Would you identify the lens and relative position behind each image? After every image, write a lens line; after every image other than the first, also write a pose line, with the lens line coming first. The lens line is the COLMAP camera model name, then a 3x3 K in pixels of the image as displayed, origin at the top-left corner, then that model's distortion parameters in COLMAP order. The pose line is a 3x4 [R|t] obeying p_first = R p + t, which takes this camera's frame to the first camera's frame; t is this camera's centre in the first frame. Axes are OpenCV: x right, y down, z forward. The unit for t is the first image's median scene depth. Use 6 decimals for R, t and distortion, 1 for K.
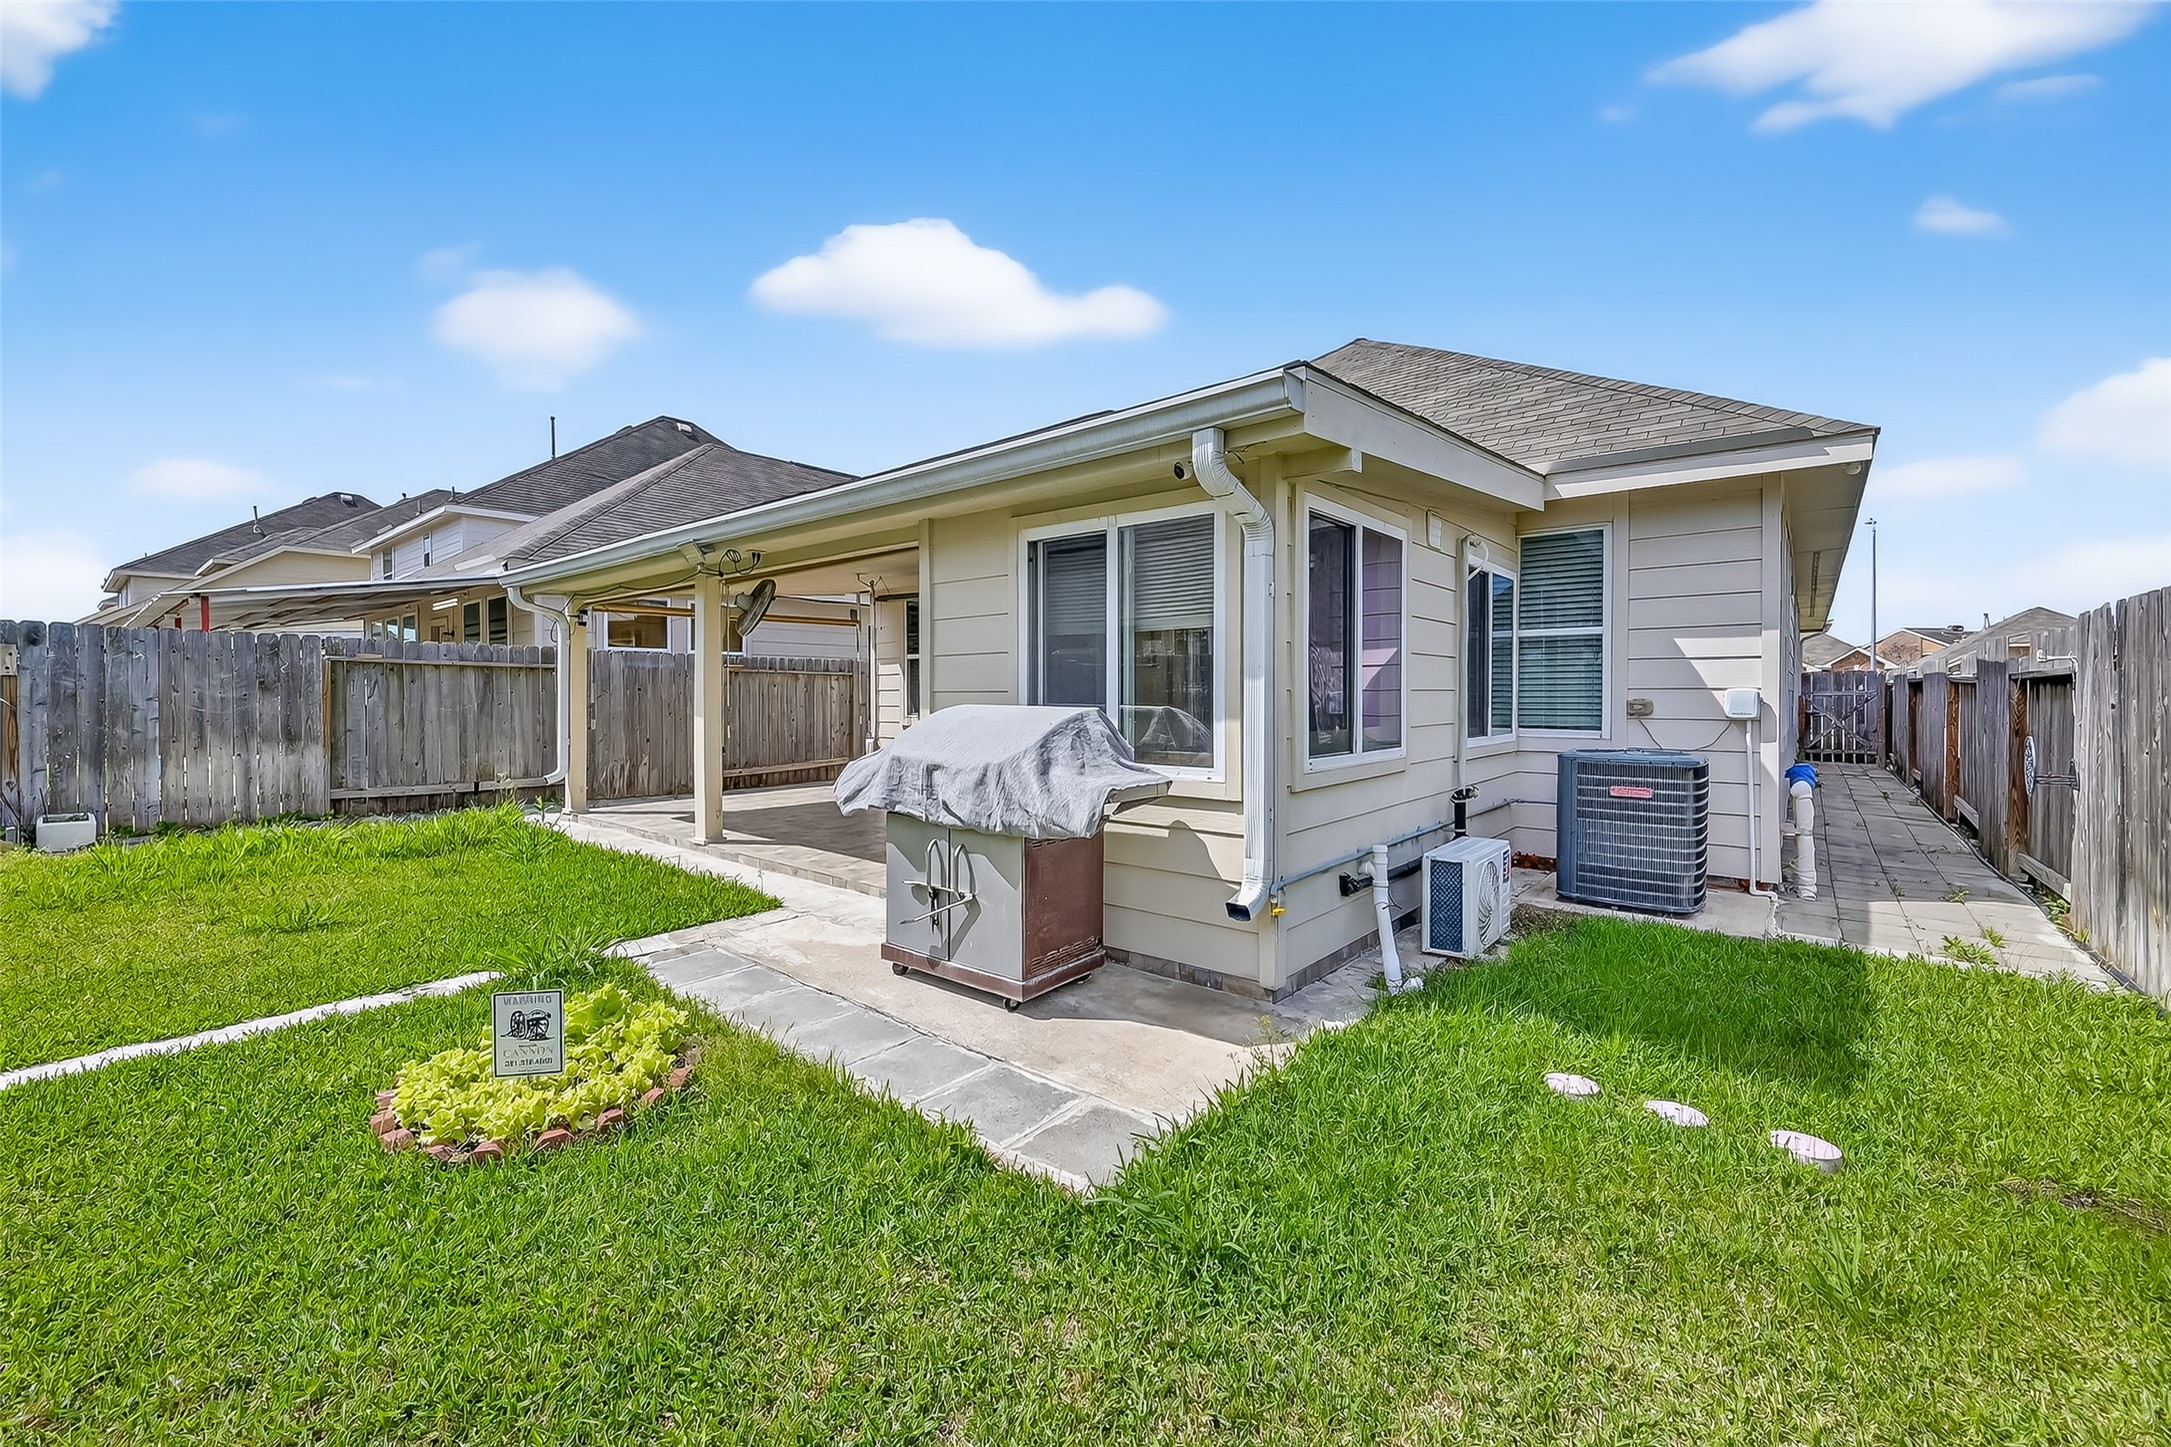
lens RADIAL K [[856.4, 0, 1090.9], [0, 856.4, 703.2], [0, 0, 1]] dist [-0.000385, 0.000133]
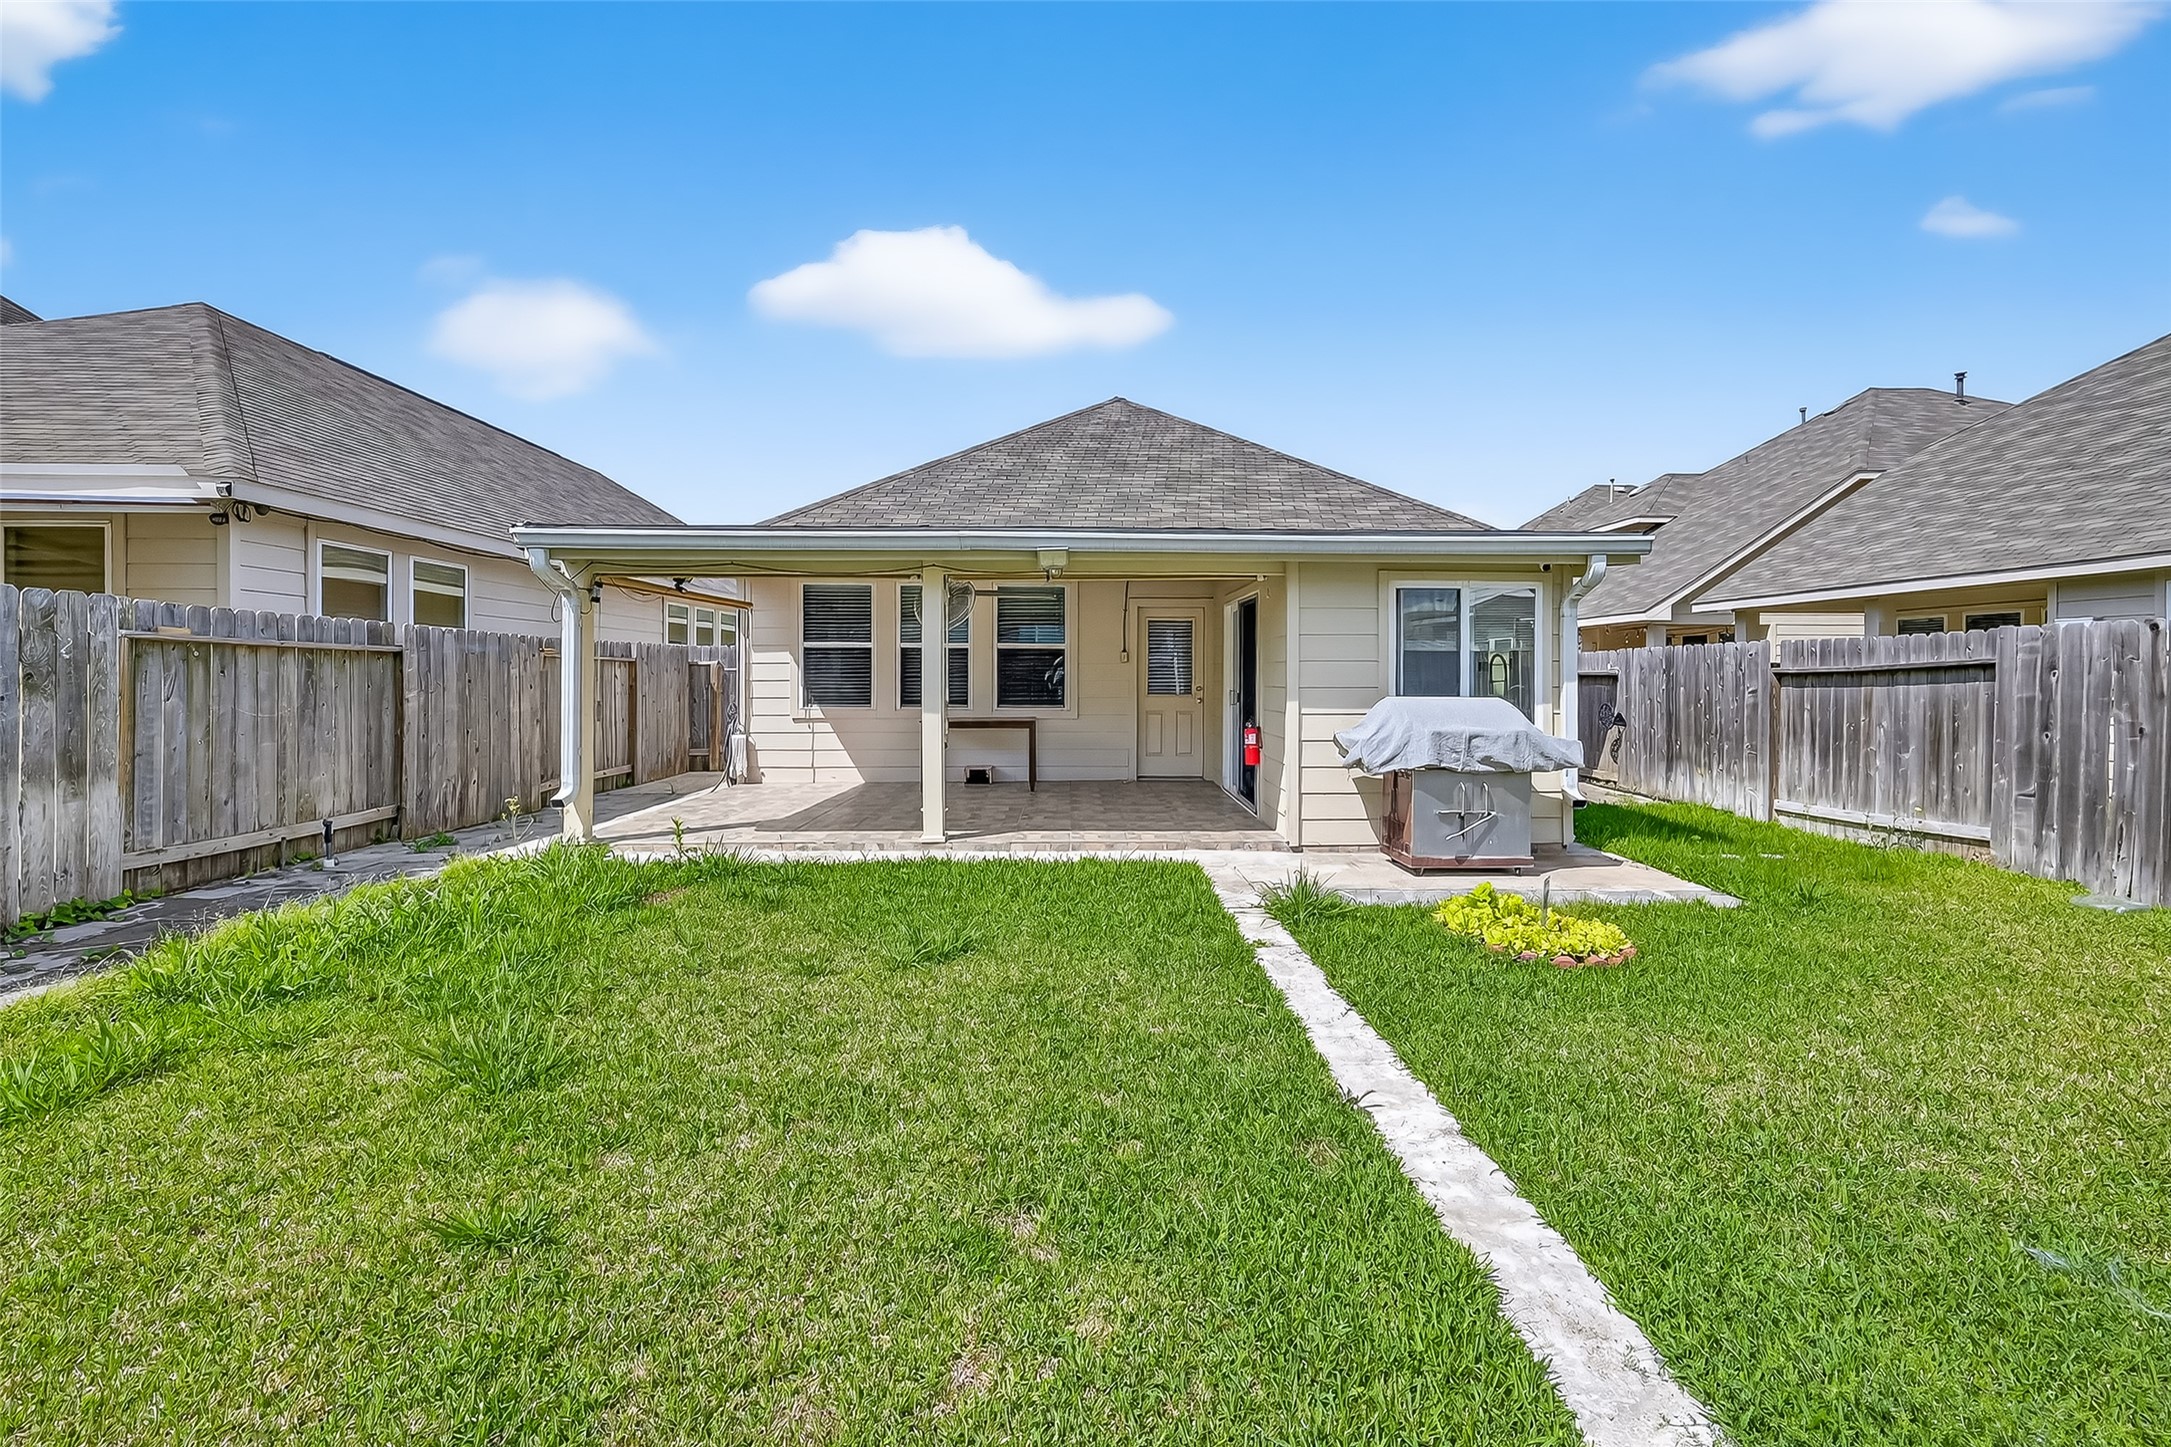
lens RADIAL K [[856.4, 0, 1090.9], [0, 856.4, 703.2], [0, 0, 1]] dist [-0.000385, 0.000133]
pose [[0.754511, -0.021546, 0.655934, -0.792347], [0.006994, 0.999668, 0.024791, -0.014950], [-0.656250, -0.014117, 0.754411, 0.115244]]
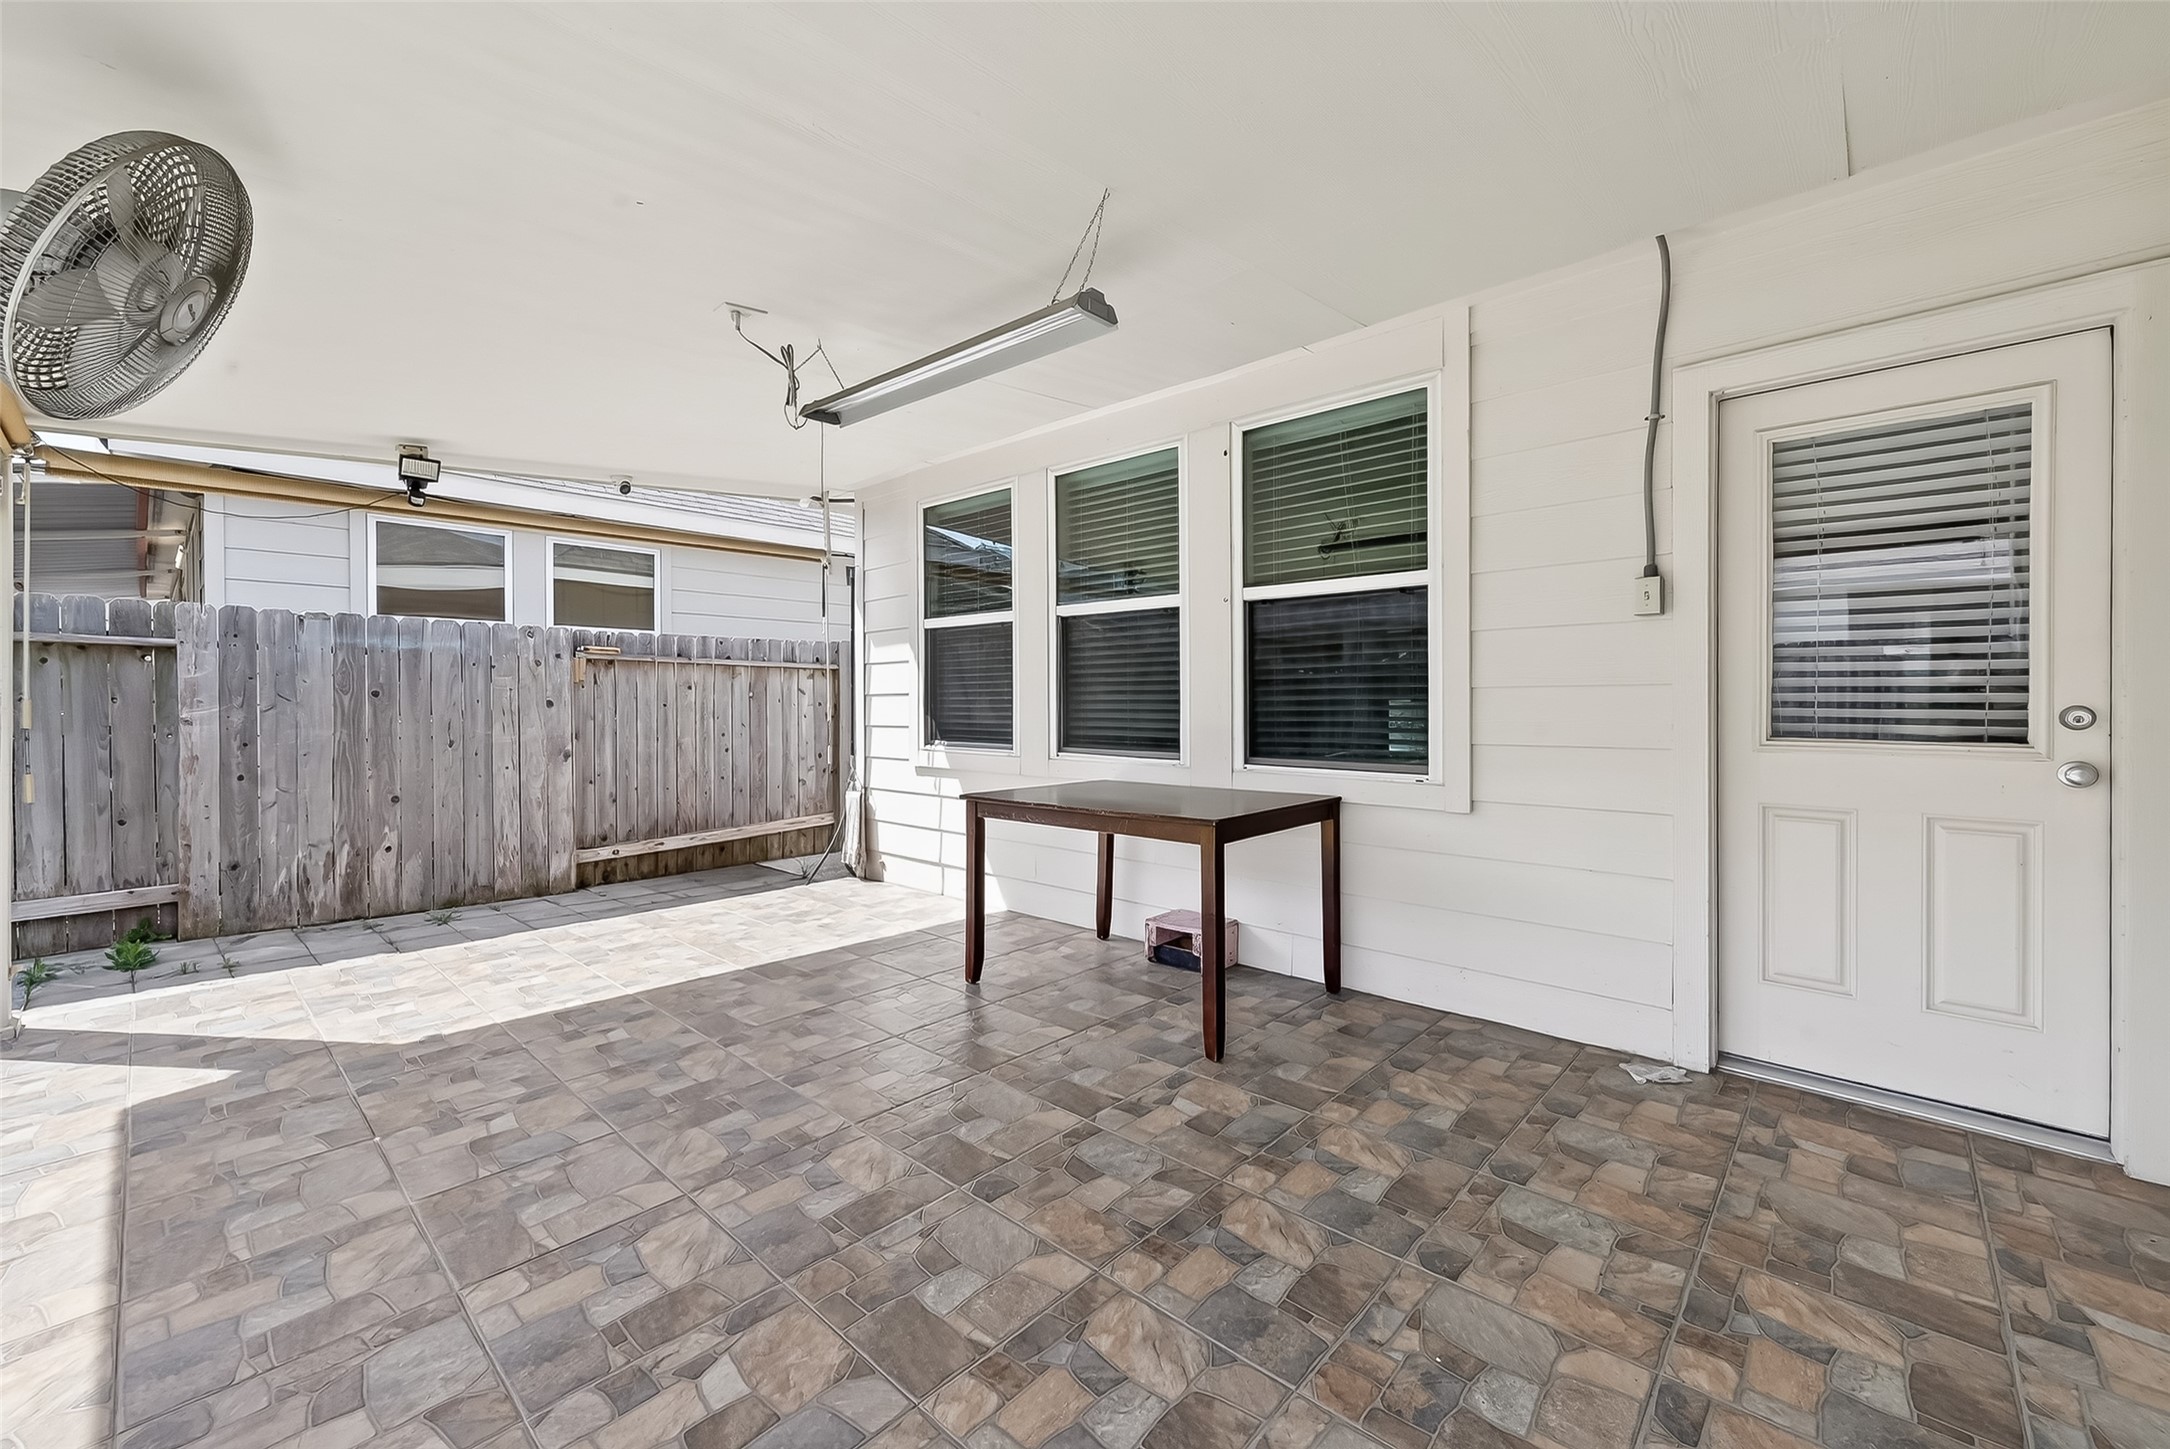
lens RADIAL K [[874.3, 0, 1113.2], [0, 874.3, 710.6], [0, 0, 1]] dist [-0.000434, -0.000099]
pose [[0.999628, -0.004221, -0.026947, -0.128080], [0.004248, 0.999991, 0.000934, -0.007393], [0.026943, -0.001048, 0.999636, 0.678739]]
